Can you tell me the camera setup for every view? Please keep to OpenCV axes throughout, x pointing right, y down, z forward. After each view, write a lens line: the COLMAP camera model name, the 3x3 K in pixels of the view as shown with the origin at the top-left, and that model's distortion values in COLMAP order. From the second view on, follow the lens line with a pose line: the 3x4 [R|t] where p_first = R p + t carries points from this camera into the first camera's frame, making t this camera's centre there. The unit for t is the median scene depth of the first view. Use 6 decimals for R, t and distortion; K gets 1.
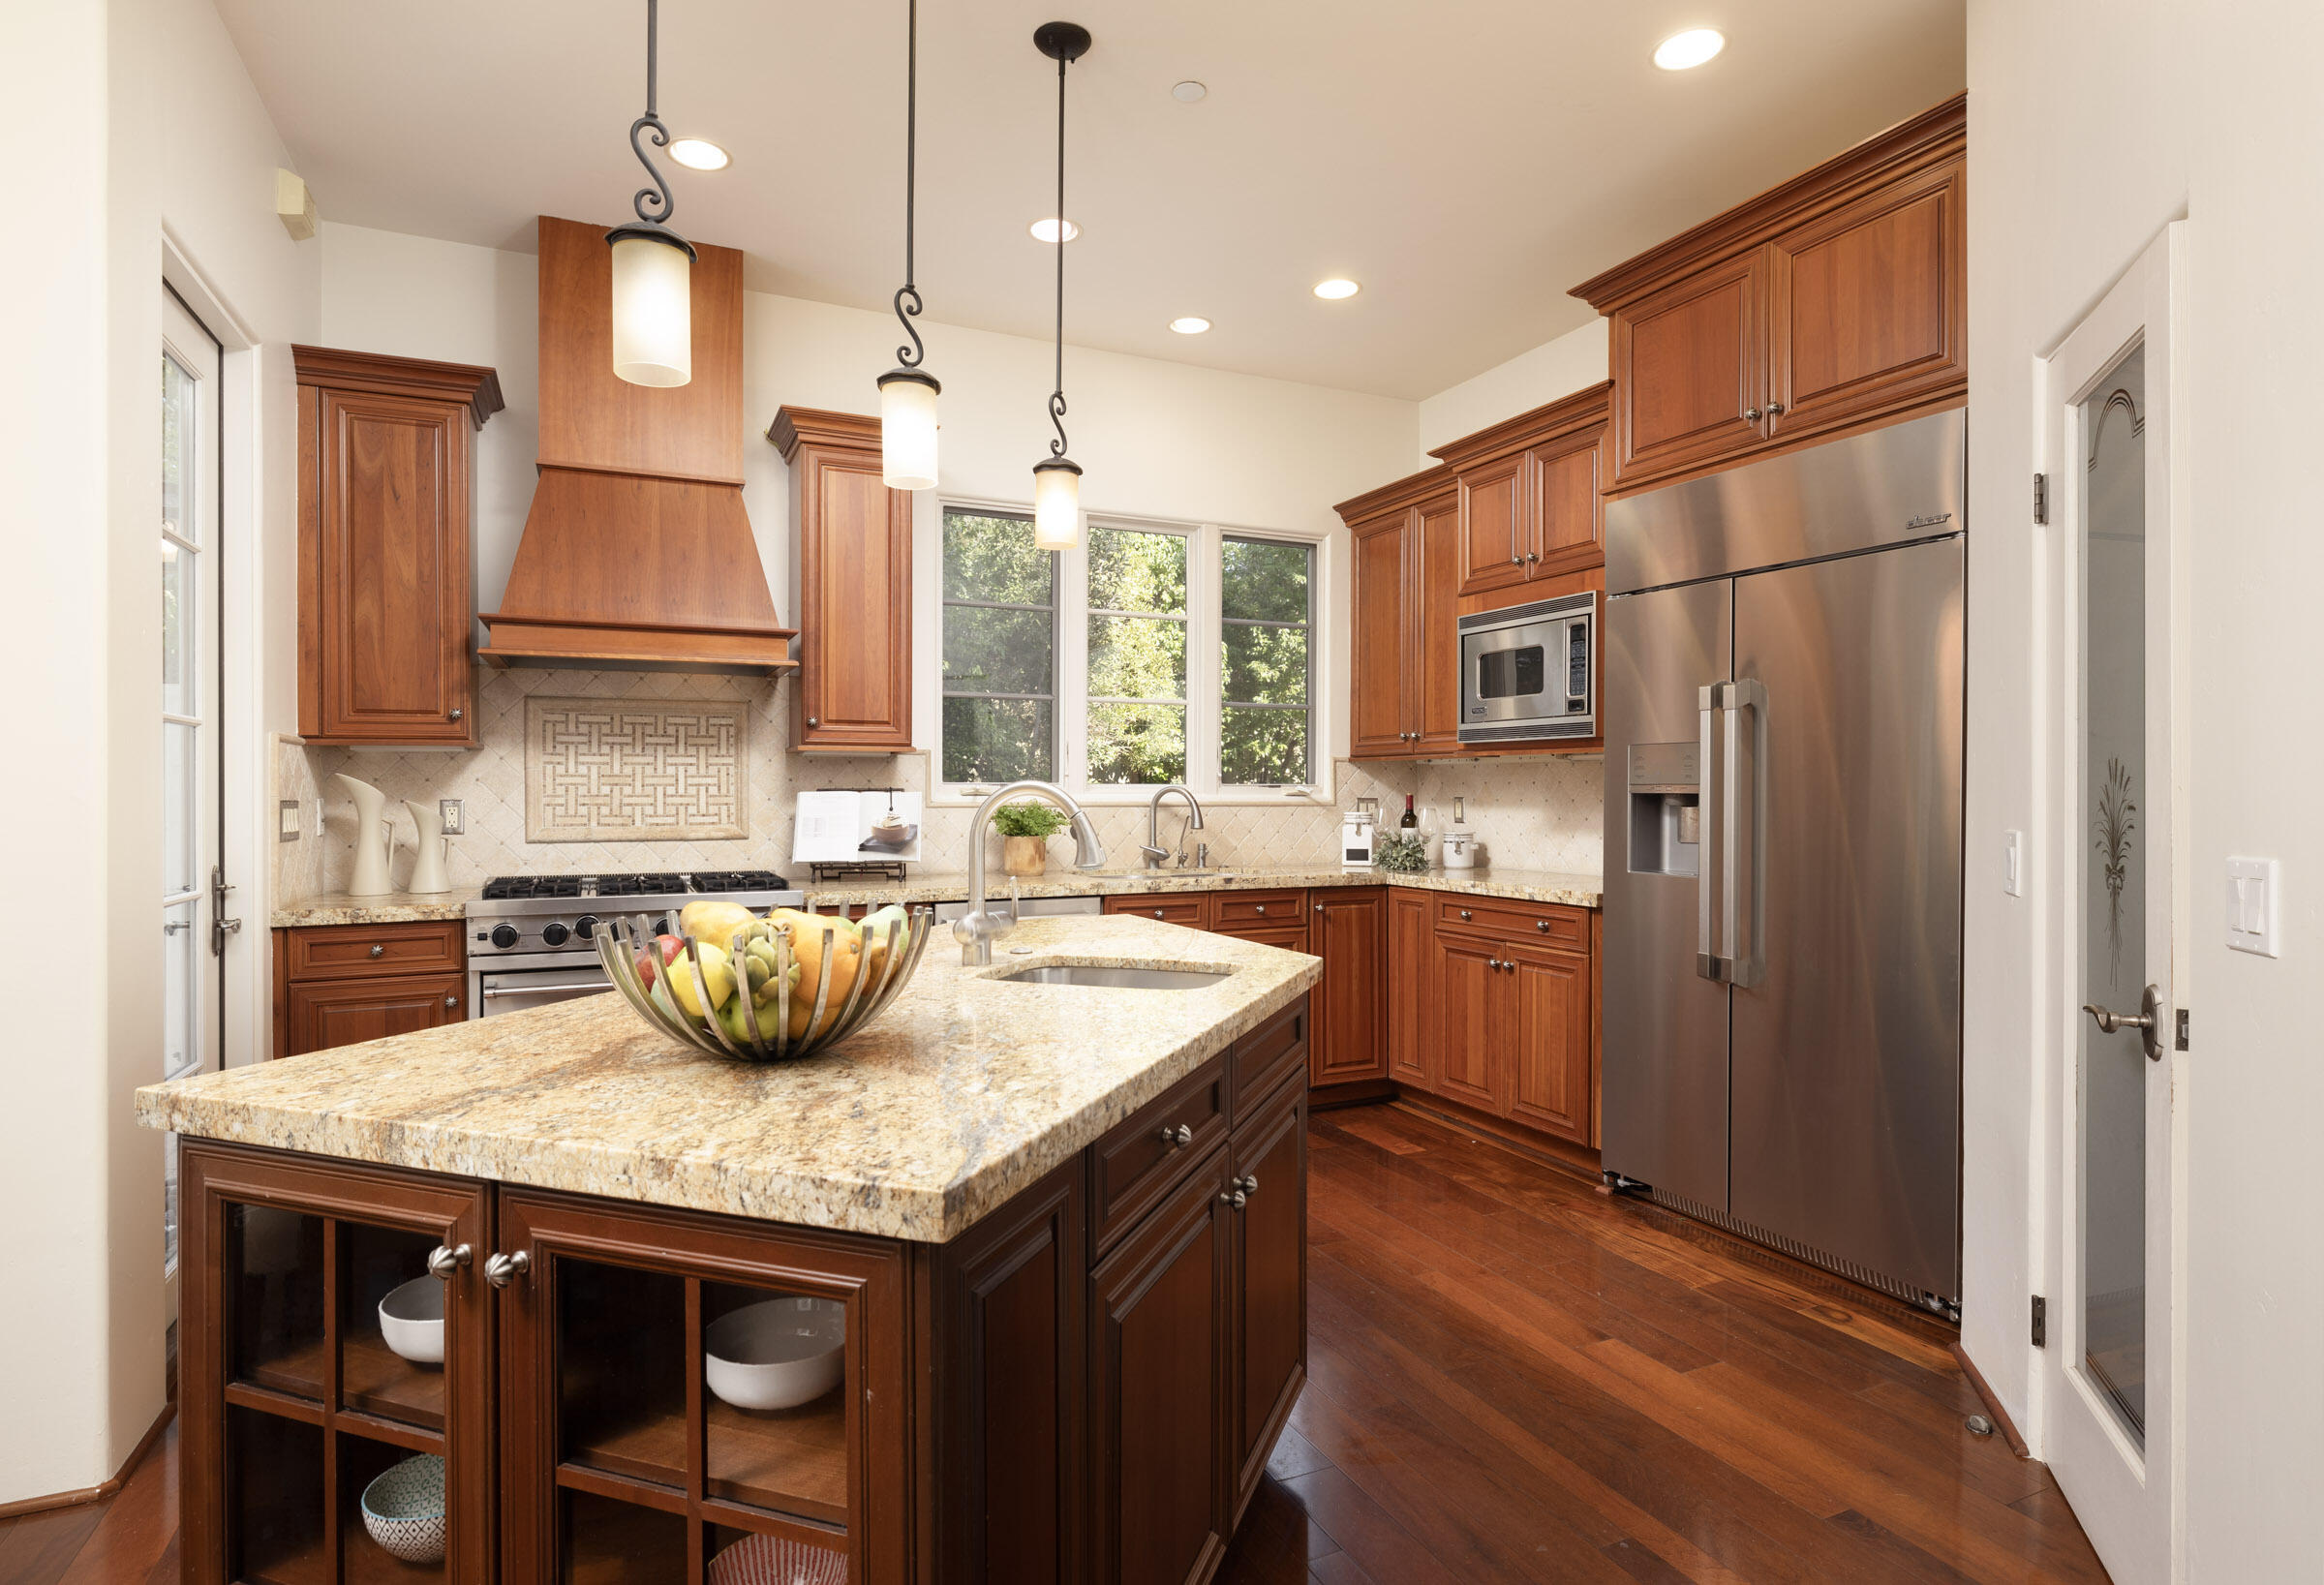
lens RADIAL K [[1200.9, 0, 1161.5], [0, 1200.9, 793.4], [0, 0, 1]] dist [0.000220, 0.000048]
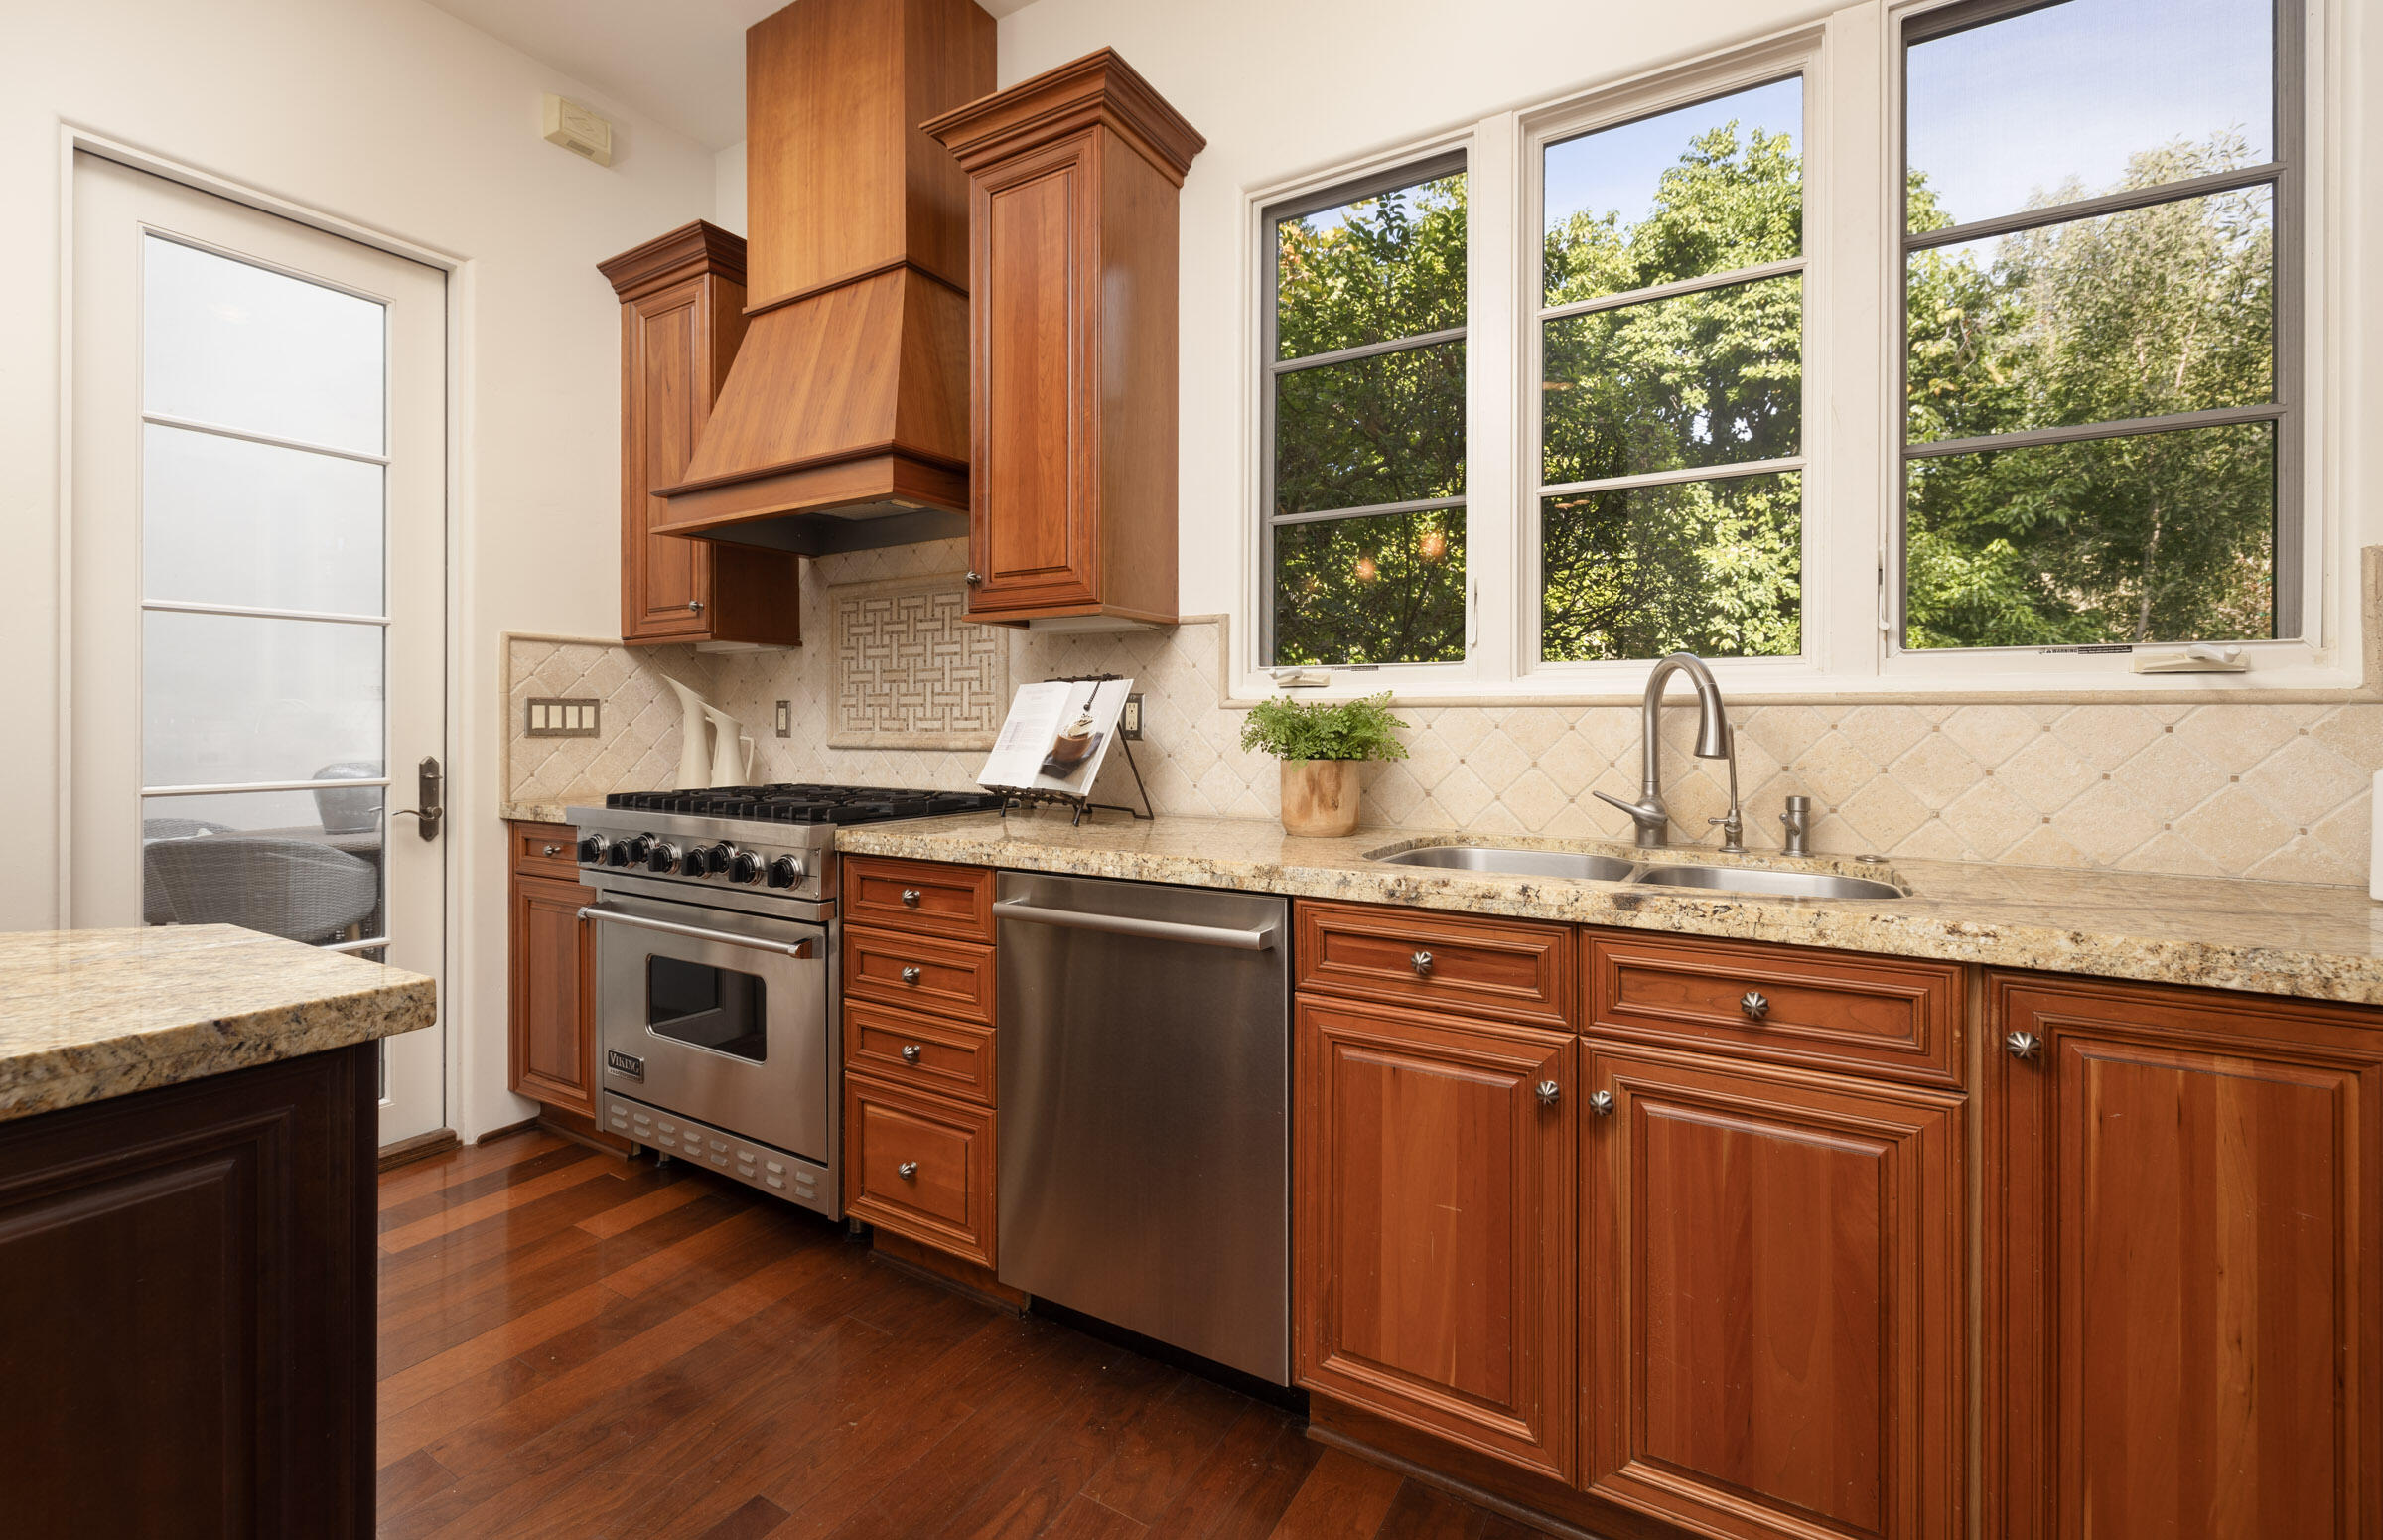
lens RADIAL K [[1026.4, 0, 1159.2], [0, 1026.4, 721.4], [0, 0, 1]] dist [-0.001125, -0.000010]
pose [[0.542572, -0.001128, -0.840009, 0.245251], [-0.004138, 0.999983, -0.004016, 0.022283], [0.839999, 0.005656, 0.542558, 0.753068]]
